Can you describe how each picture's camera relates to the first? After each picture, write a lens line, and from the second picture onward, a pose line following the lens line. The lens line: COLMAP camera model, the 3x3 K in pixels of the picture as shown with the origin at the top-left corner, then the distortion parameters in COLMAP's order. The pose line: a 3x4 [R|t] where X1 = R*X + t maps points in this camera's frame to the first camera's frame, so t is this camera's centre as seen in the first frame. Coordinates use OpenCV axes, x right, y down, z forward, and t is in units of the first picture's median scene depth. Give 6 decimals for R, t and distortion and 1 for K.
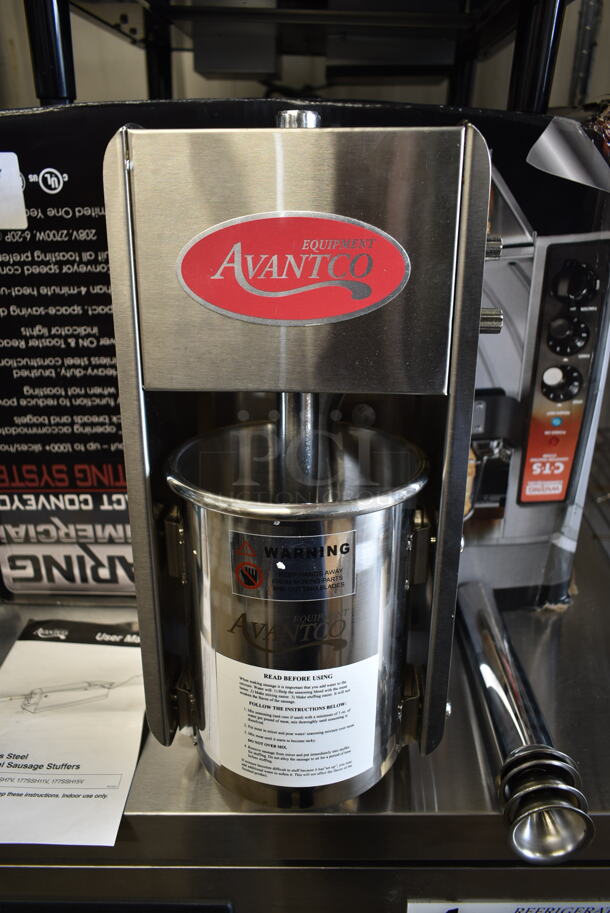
lens RADIAL K [[690.1, 0, 302.5], [0, 690.1, 453.9], [0, 0, 1]] dist [-0.019682, 0.007534]
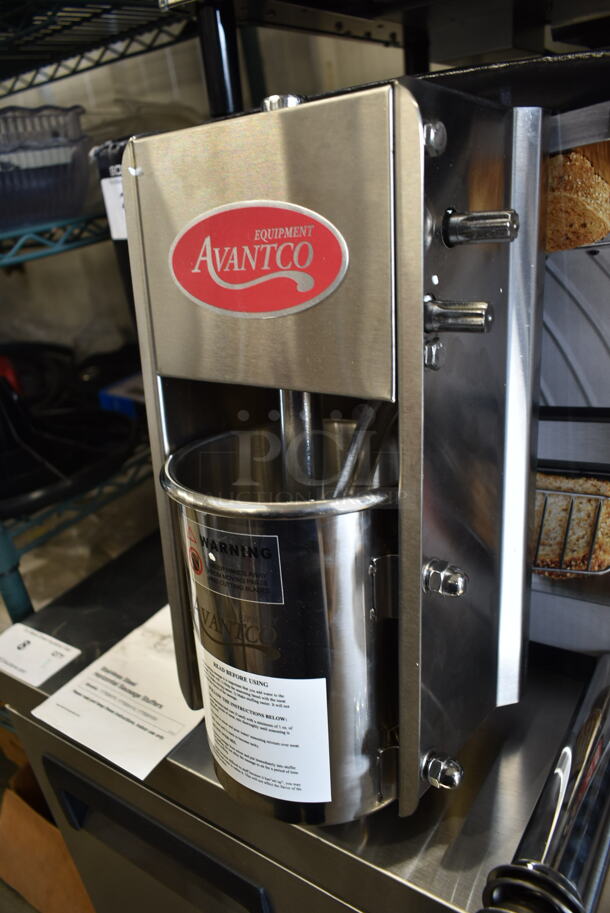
lens RADIAL K [[690.1, 0, 297.8], [0, 690.1, 456.5], [0, 0, 1]] dist [-0.019682, 0.007534]
pose [[0.820248, 0.125473, -0.558077, 0.423089], [-0.124736, 0.991401, 0.039563, -0.026608], [0.558242, 0.037161, 0.828845, 0.160389]]
